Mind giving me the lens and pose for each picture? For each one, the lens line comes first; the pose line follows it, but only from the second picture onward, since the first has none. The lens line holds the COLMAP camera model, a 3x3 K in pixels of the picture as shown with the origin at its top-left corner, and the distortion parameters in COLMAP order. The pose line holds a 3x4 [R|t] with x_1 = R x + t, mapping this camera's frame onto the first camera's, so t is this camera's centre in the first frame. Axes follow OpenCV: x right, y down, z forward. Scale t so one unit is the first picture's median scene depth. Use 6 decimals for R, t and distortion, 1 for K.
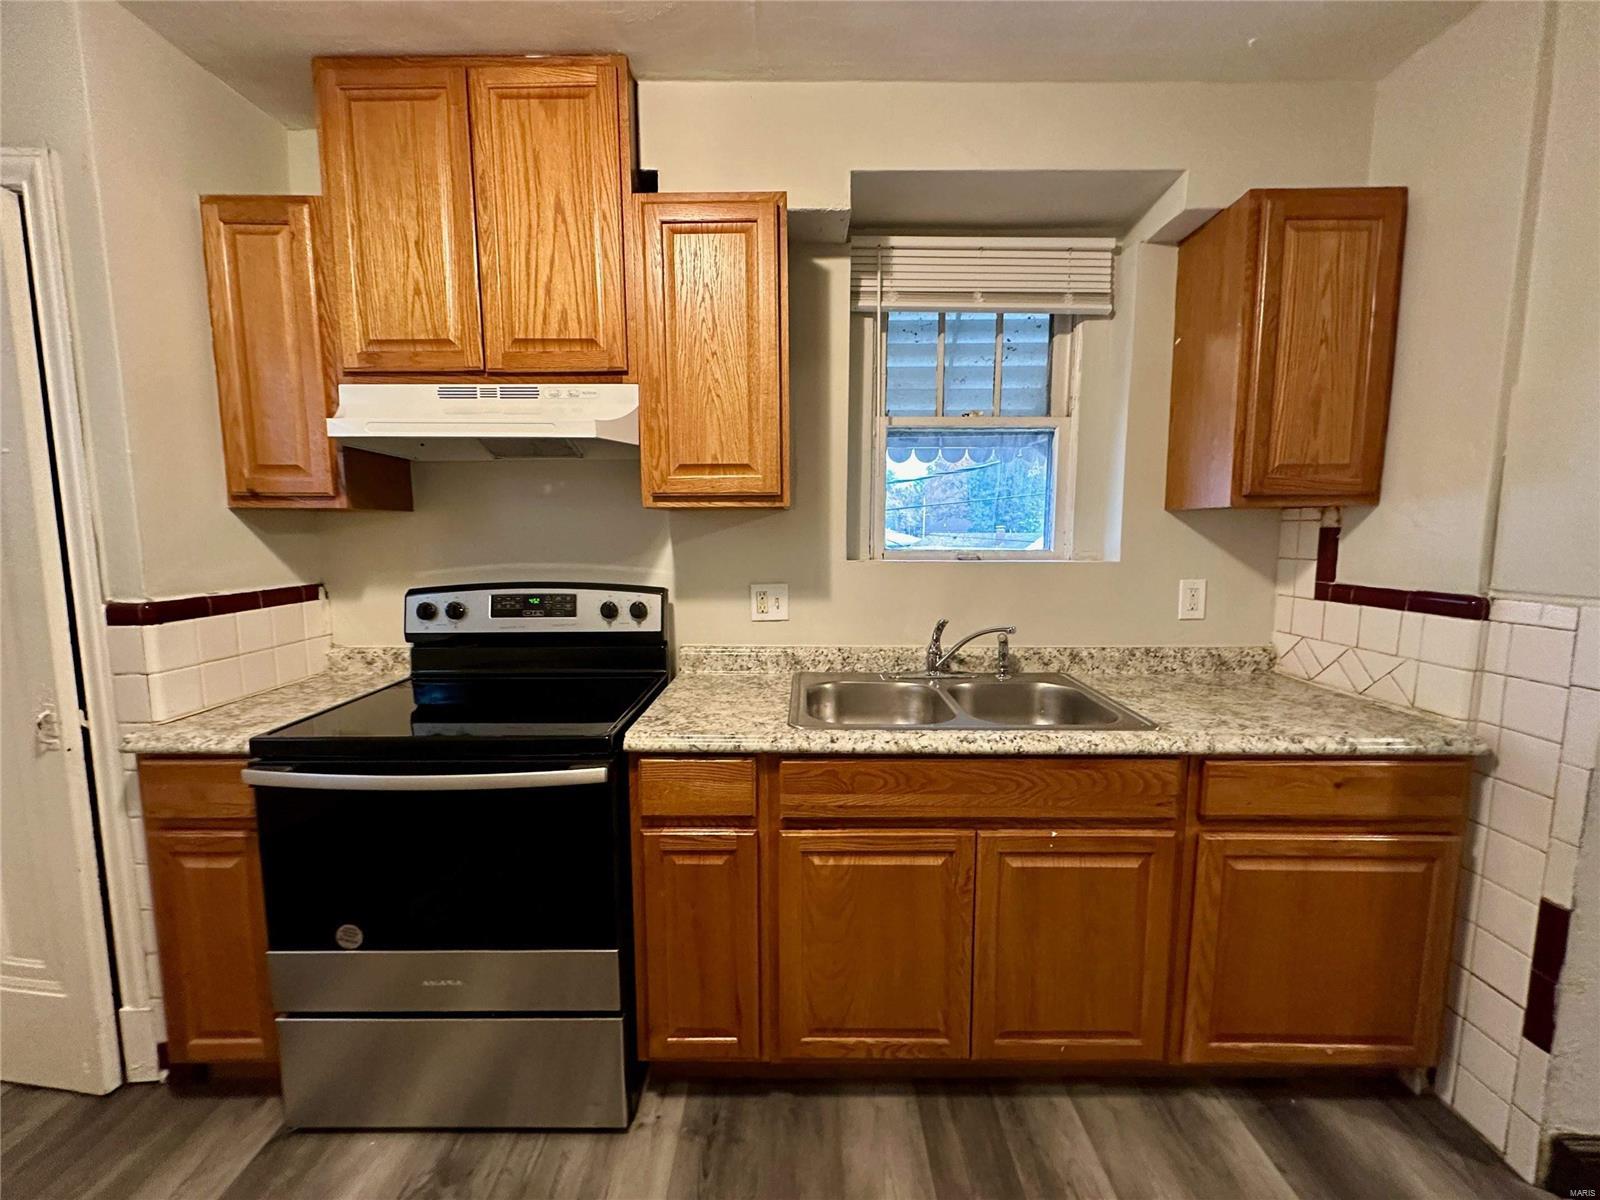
lens RADIAL K [[637.4, 0, 802.2], [0, 637.4, 597.9], [0, 0, 1]] dist [-0.002876, 0.000207]
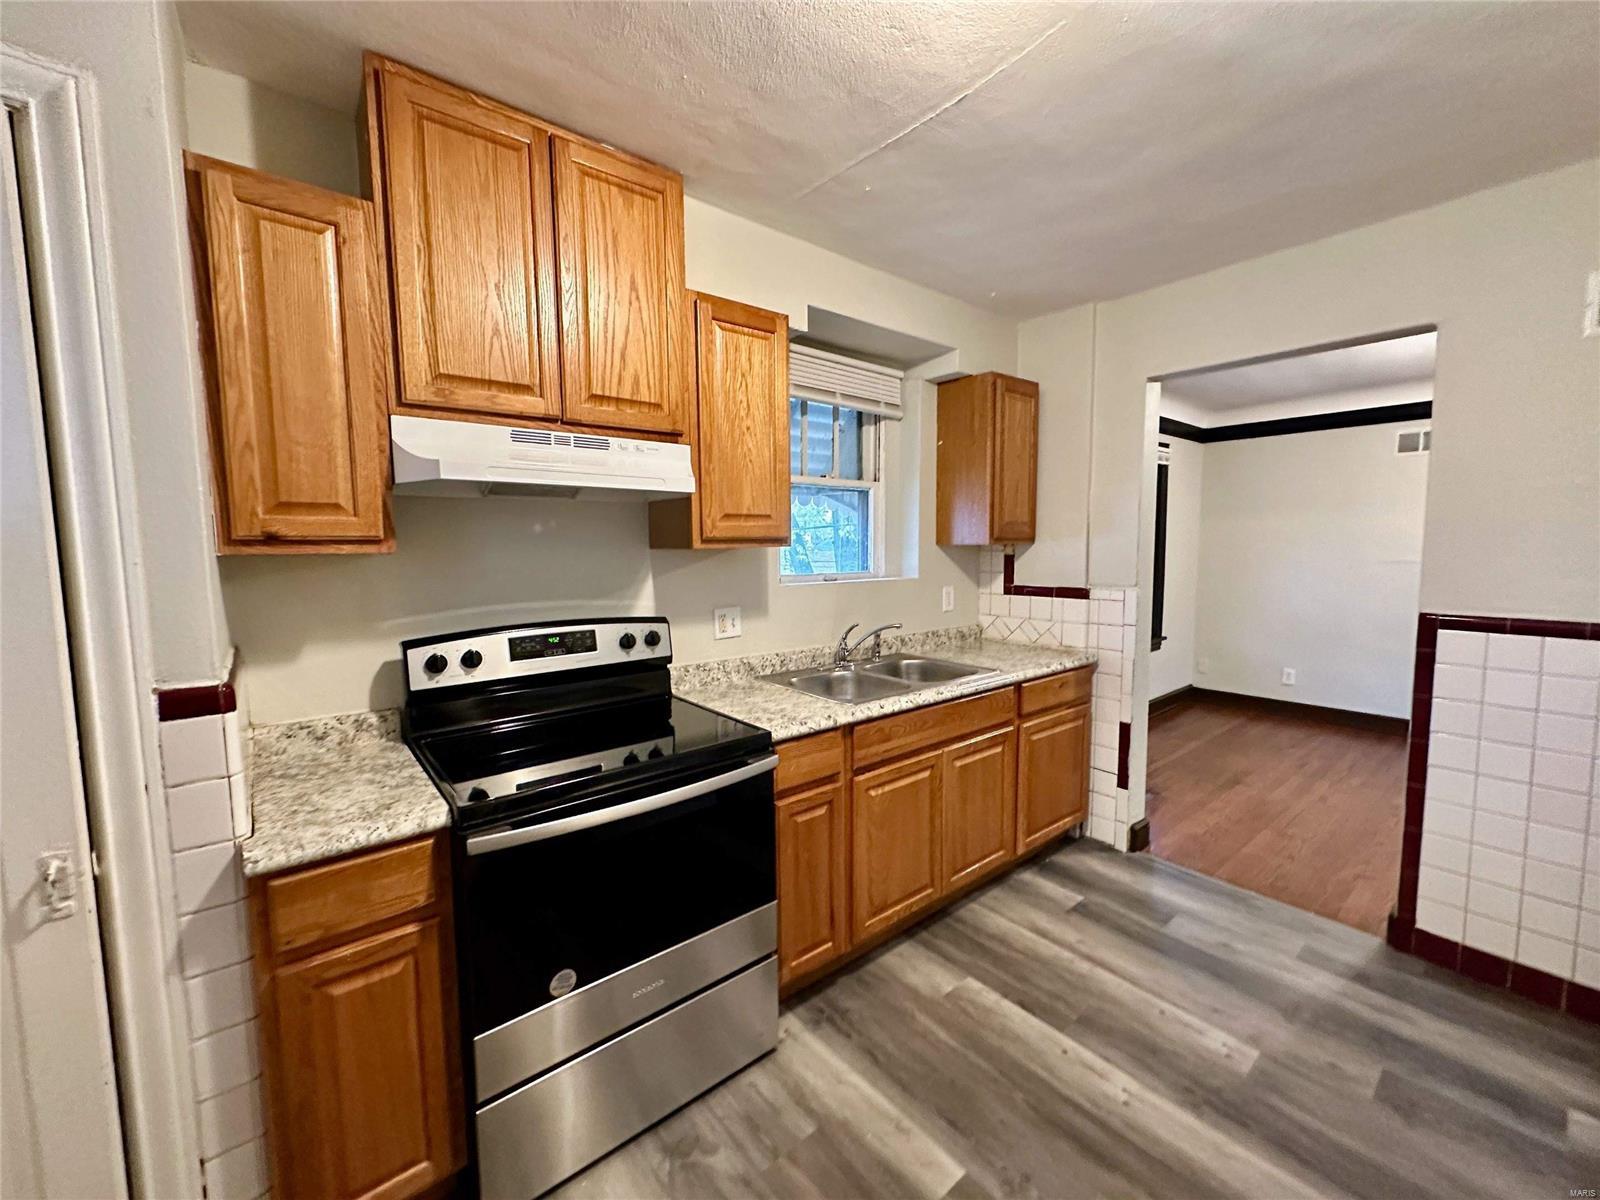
lens RADIAL K [[637.4, 0, 805.0], [0, 637.4, 599.3], [0, 0, 1]] dist [-0.002876, 0.000207]
pose [[0.771220, -0.061481, 0.633592, -0.866711], [0.077291, 0.997005, 0.002665, -0.036497], [-0.631858, 0.046915, 0.773663, -0.039798]]
